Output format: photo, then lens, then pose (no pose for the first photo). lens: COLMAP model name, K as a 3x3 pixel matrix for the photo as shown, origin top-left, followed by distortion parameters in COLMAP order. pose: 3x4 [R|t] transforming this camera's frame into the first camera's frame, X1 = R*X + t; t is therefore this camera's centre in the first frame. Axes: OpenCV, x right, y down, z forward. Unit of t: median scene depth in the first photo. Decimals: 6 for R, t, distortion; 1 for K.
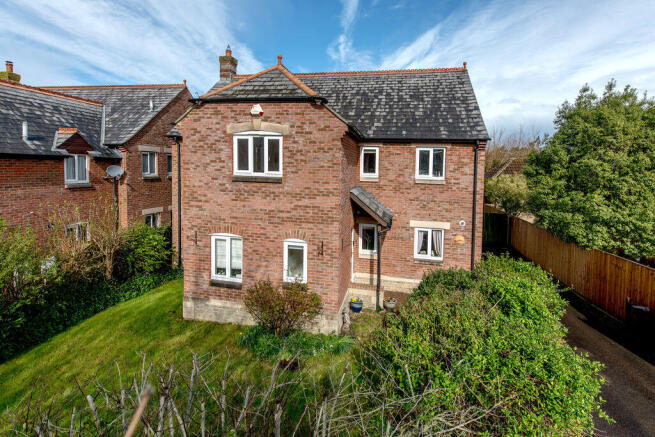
lens RADIAL K [[333.5, 0, 327.5], [0, 333.5, 218.5], [0, 0, 1]] dist [0.000416, -0.000465]
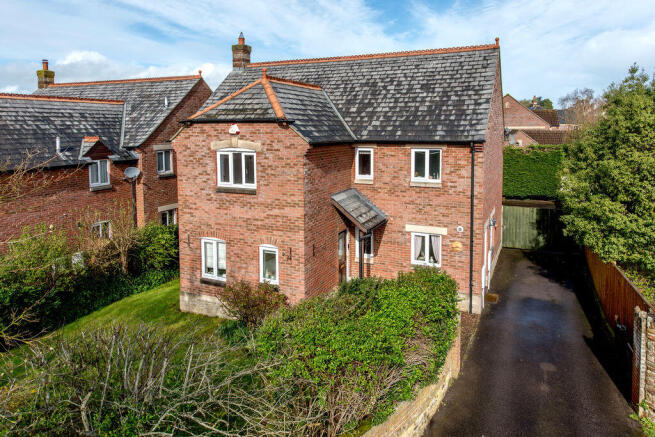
lens RADIAL K [[449.8, 0, 327.5], [0, 449.8, 218.5], [0, 0, 1]] dist [0.002052, 0.001440]
pose [[0.978592, 0.015444, -0.205229, 0.306729], [-0.006352, 0.998972, 0.044886, -0.071724], [0.205711, -0.042621, 0.977684, -0.320355]]
